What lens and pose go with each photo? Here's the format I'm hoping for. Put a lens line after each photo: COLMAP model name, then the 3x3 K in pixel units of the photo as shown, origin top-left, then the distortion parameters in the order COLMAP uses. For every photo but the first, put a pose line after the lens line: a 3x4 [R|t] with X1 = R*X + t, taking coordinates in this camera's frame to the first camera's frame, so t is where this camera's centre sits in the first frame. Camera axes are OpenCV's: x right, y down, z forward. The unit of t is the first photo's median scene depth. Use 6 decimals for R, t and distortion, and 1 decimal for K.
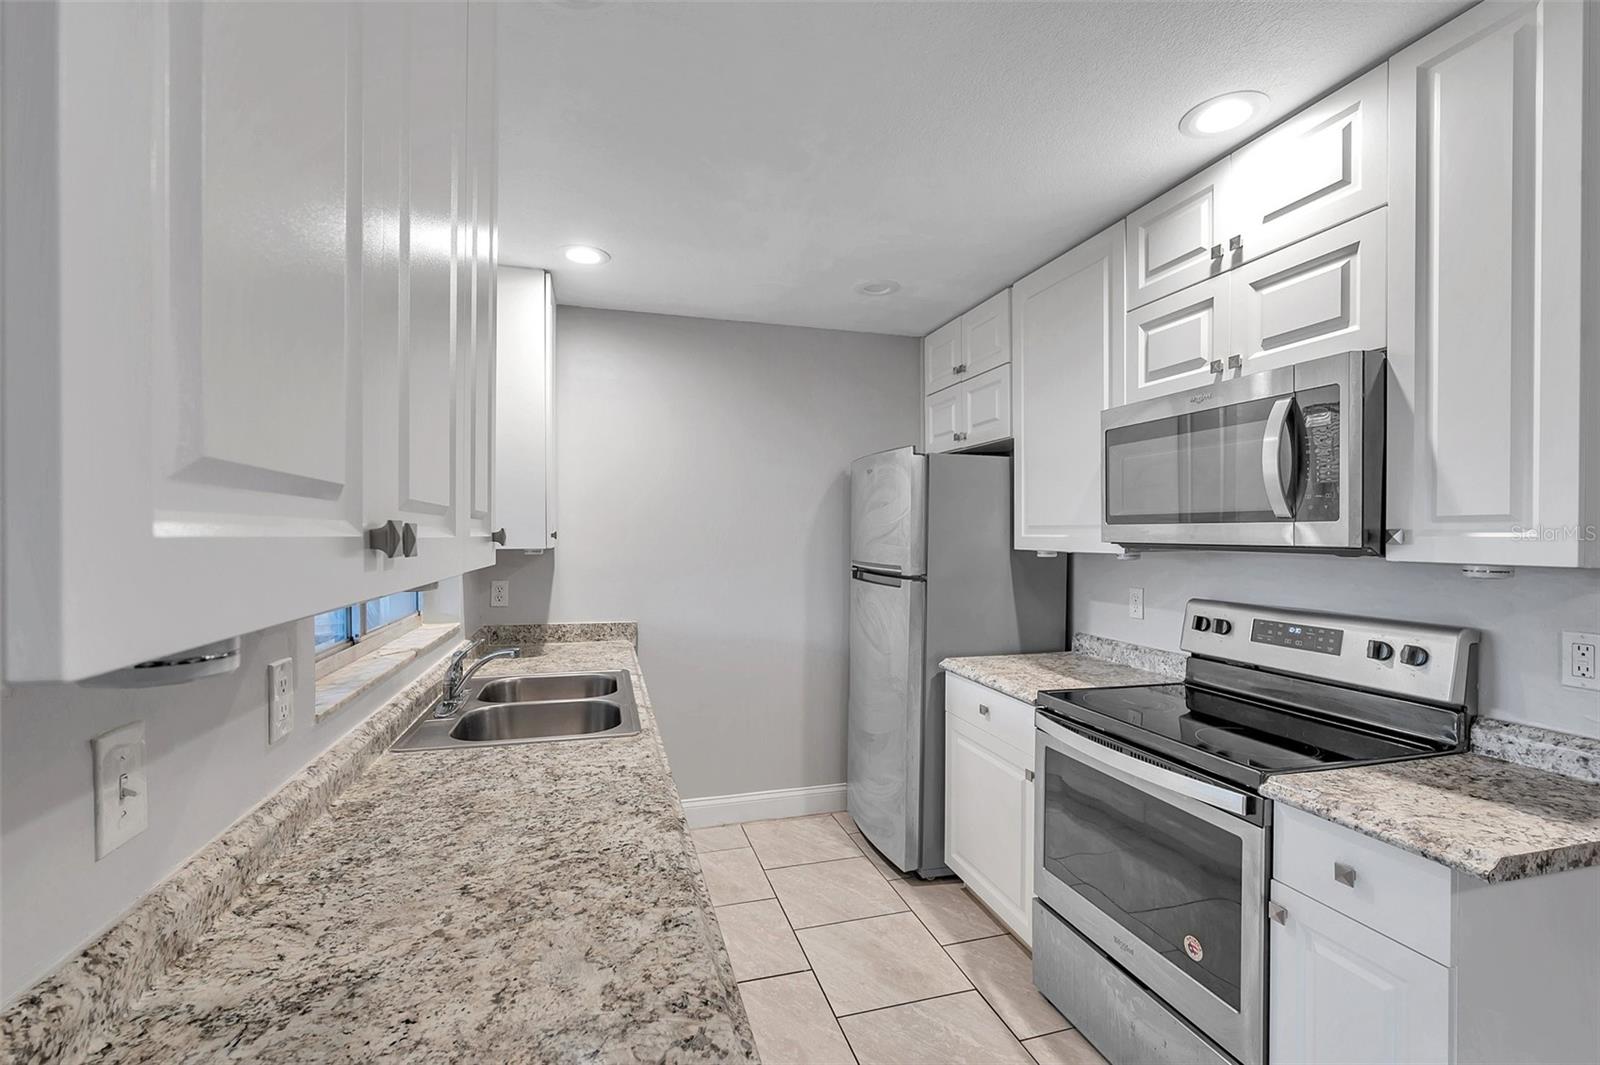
lens RADIAL K [[691.9, 0, 799.2], [0, 691.9, 535.5], [0, 0, 1]] dist [-0.001620, 0.000608]
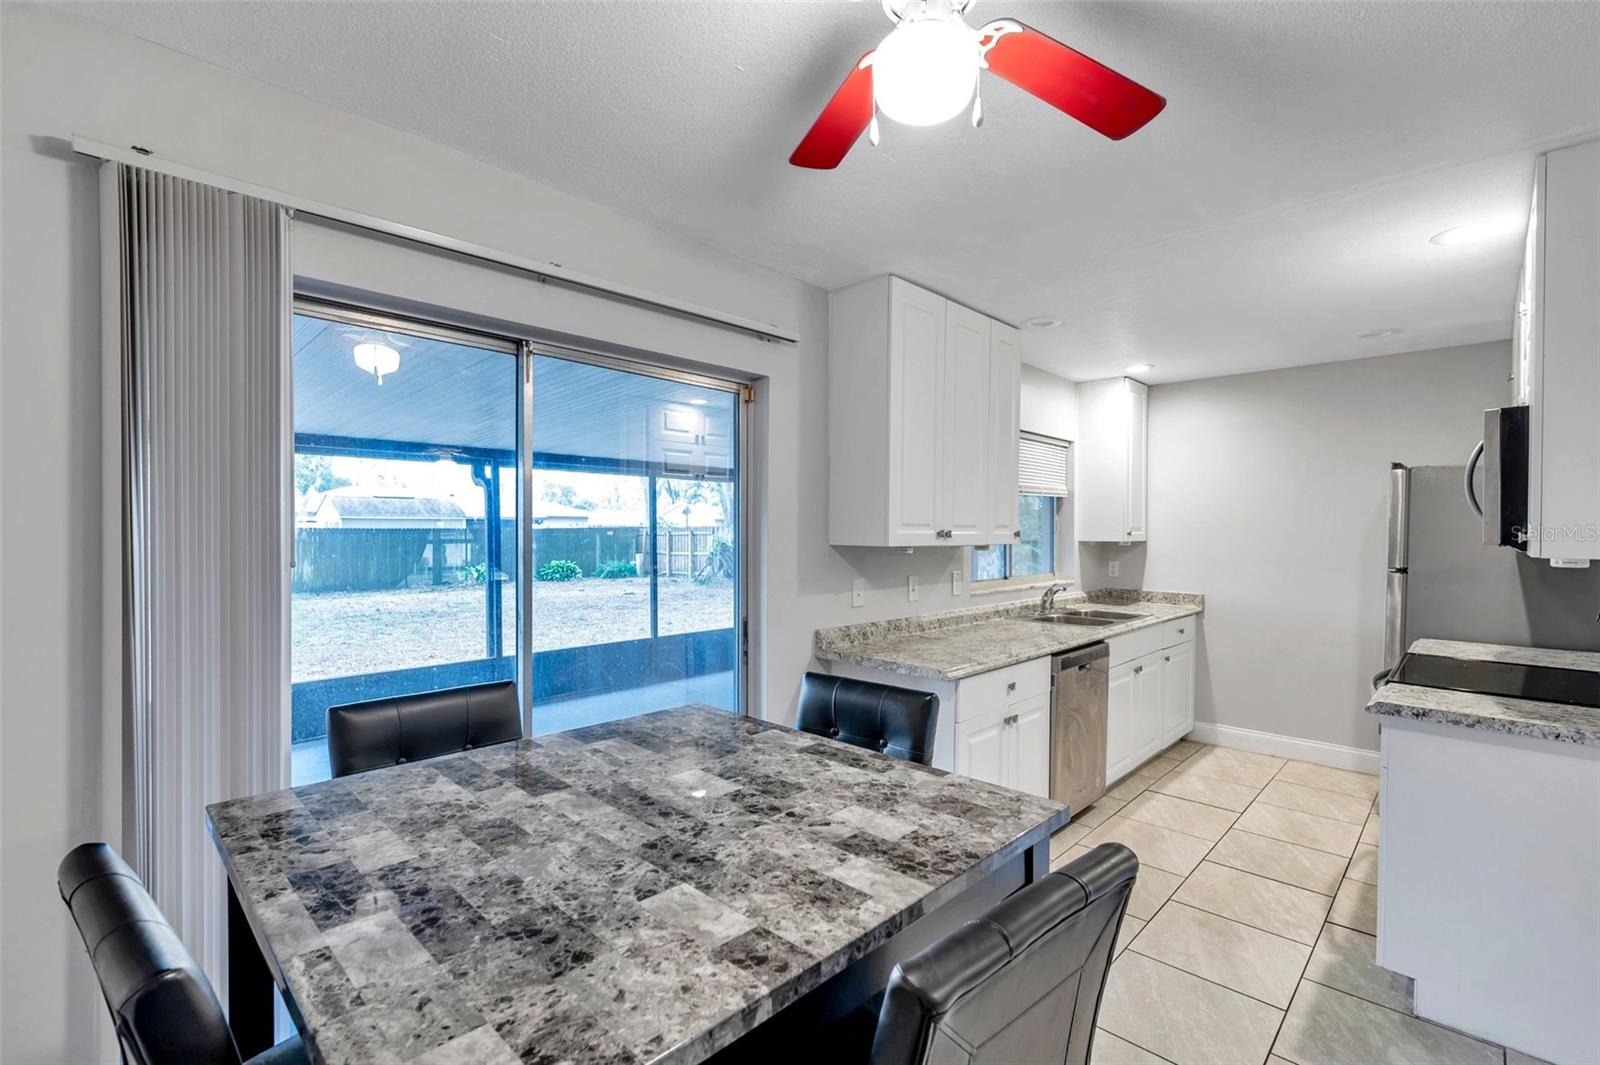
lens RADIAL K [[714.1, 0, 801.5], [0, 714.1, 537.8], [0, 0, 1]] dist [-0.000101, -0.000885]
pose [[0.499199, 0.011387, -0.866413, 1.350069], [-0.005942, 0.999935, 0.009718, -0.003340], [0.866467, 0.000297, 0.499234, -0.983745]]
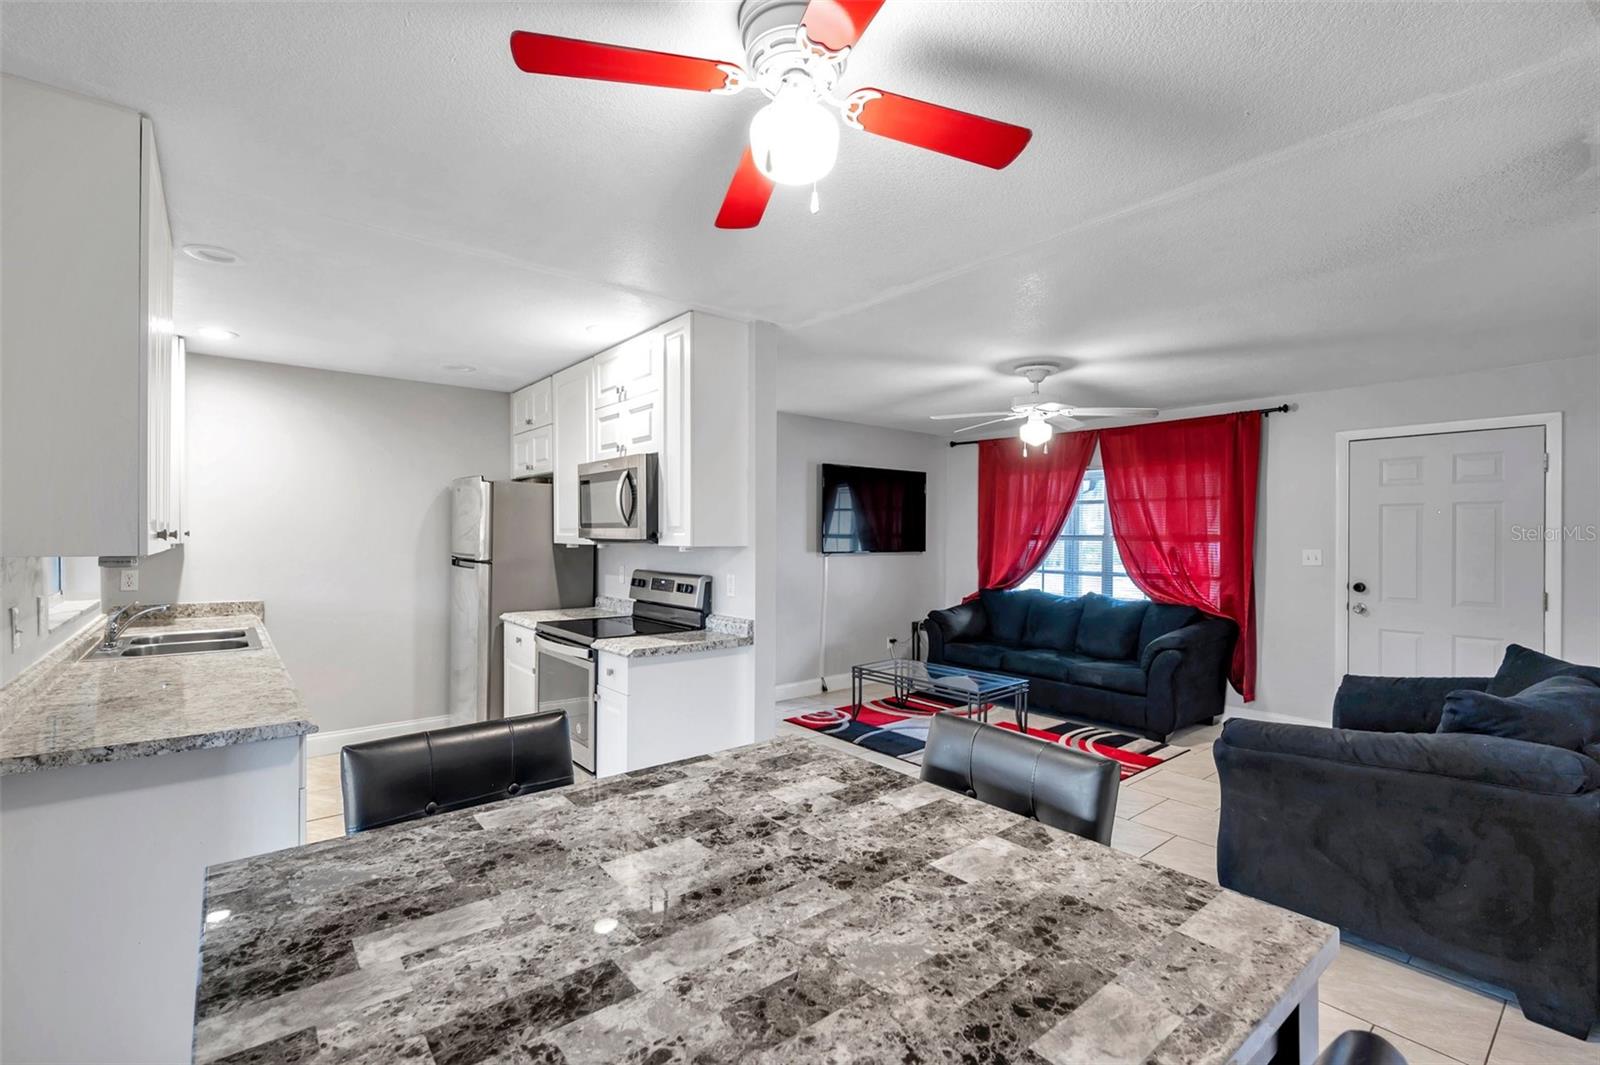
lens RADIAL K [[714.1, 0, 801.5], [0, 714.1, 537.8], [0, 0, 1]] dist [-0.000101, -0.000885]
pose [[0.917899, 0.000071, 0.396814, 0.341264], [-0.001764, 0.999991, 0.003901, 0.001048], [-0.396810, -0.004281, 0.917891, -1.336385]]
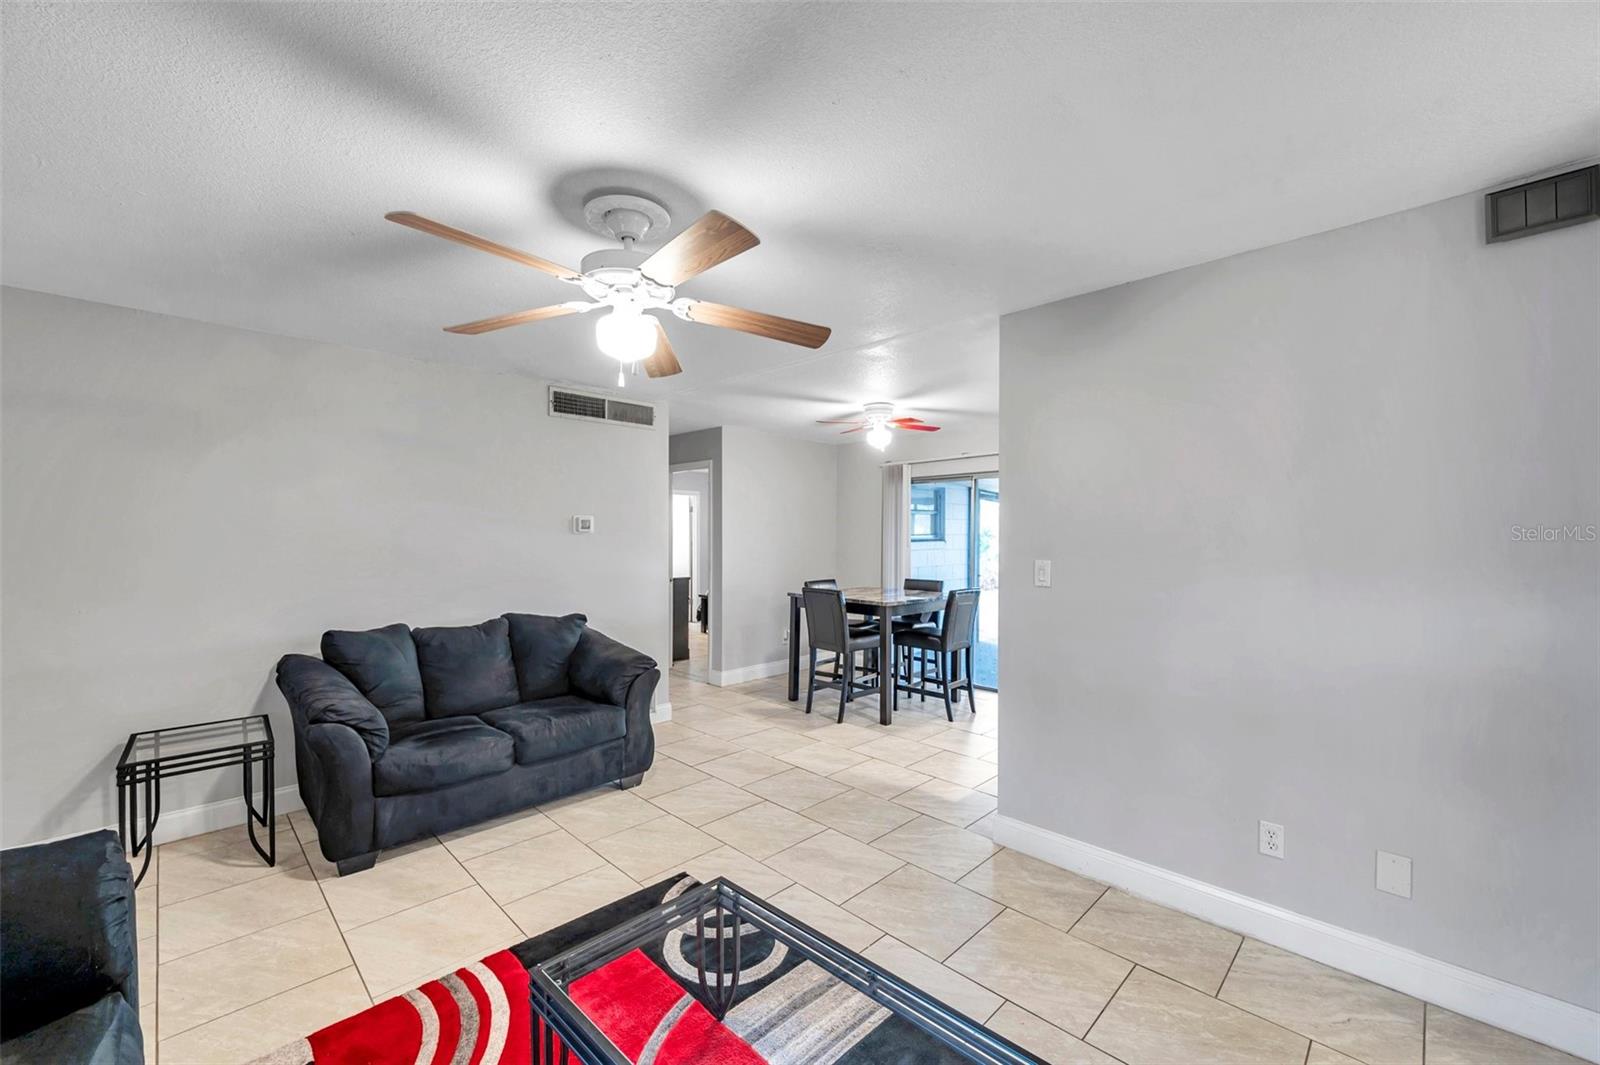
lens RADIAL K [[636.8, 0, 805.9], [0, 636.8, 536.5], [0, 0, 1]] dist [0.000620, -0.000168]
pose [[-0.872748, -0.004202, -0.488153, 2.661258], [-0.005374, 0.999985, 0.001002, -0.008337], [0.488141, 0.003498, -0.872758, 2.255948]]
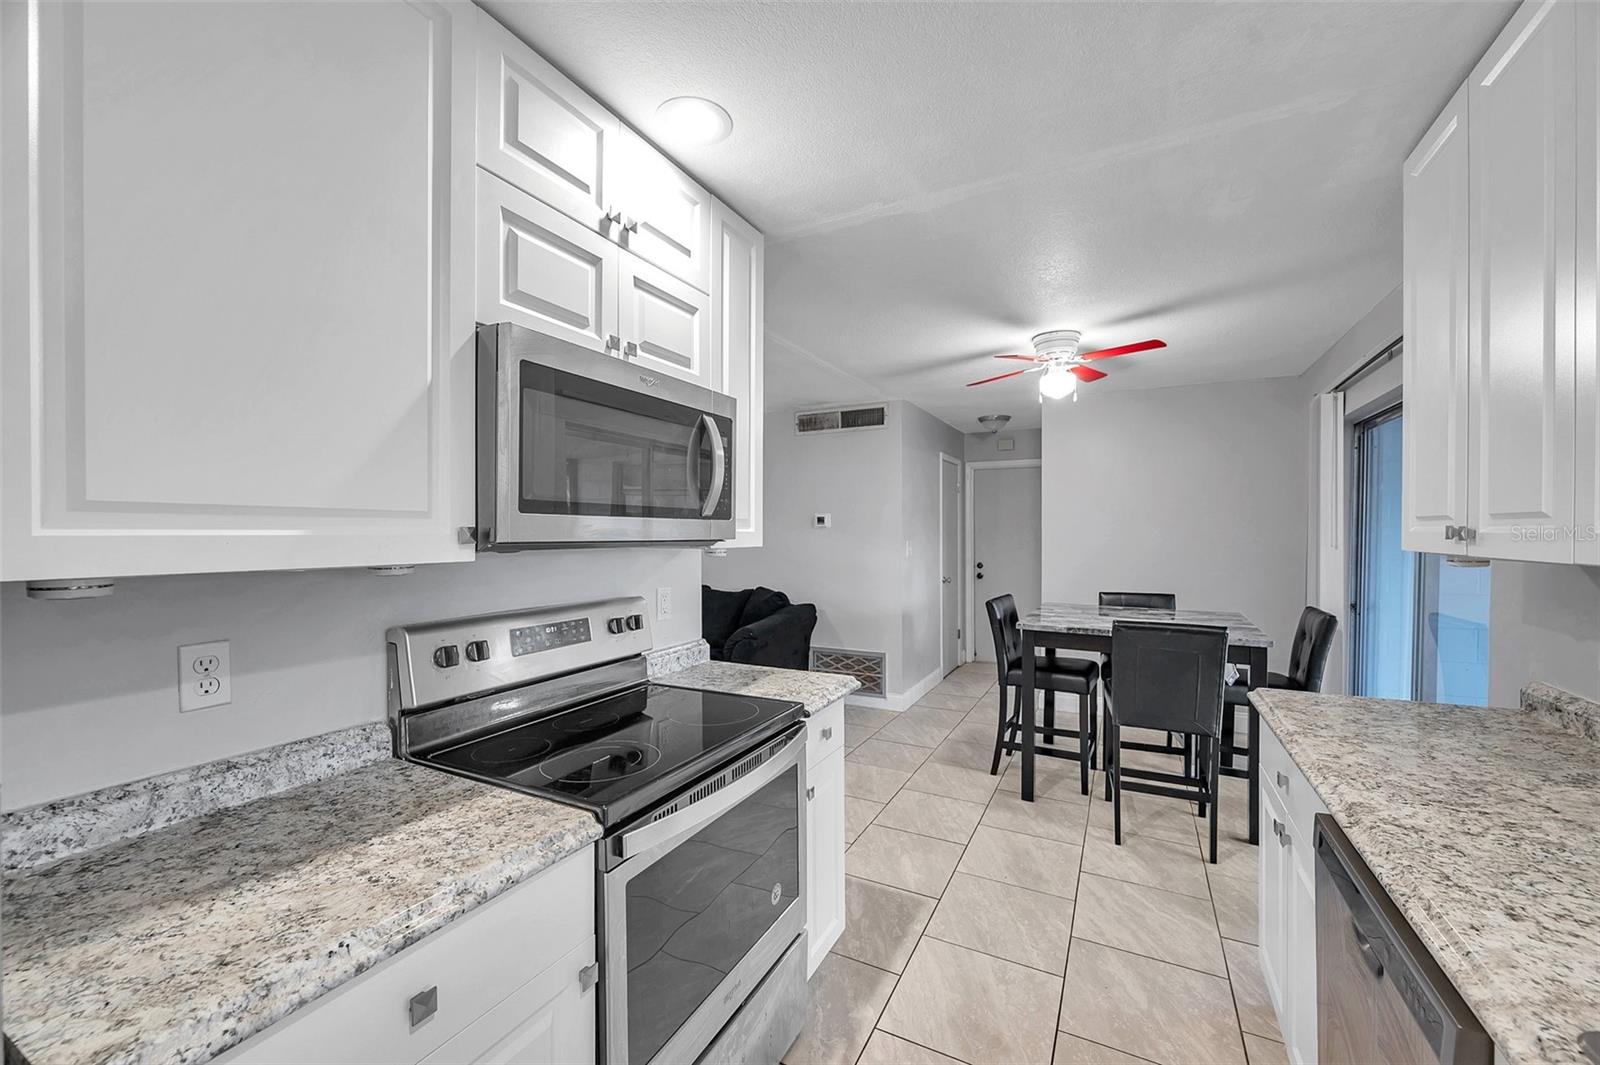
lens RADIAL K [[628.2, 0, 807.1], [0, 628.2, 539.0], [0, 0, 1]] dist [0.000286, 0.000353]
pose [[-0.727278, -0.009709, 0.686275, -0.177035], [-0.000365, 0.999905, 0.013760, -0.000591], [-0.686343, 0.009757, -0.727212, 1.780018]]
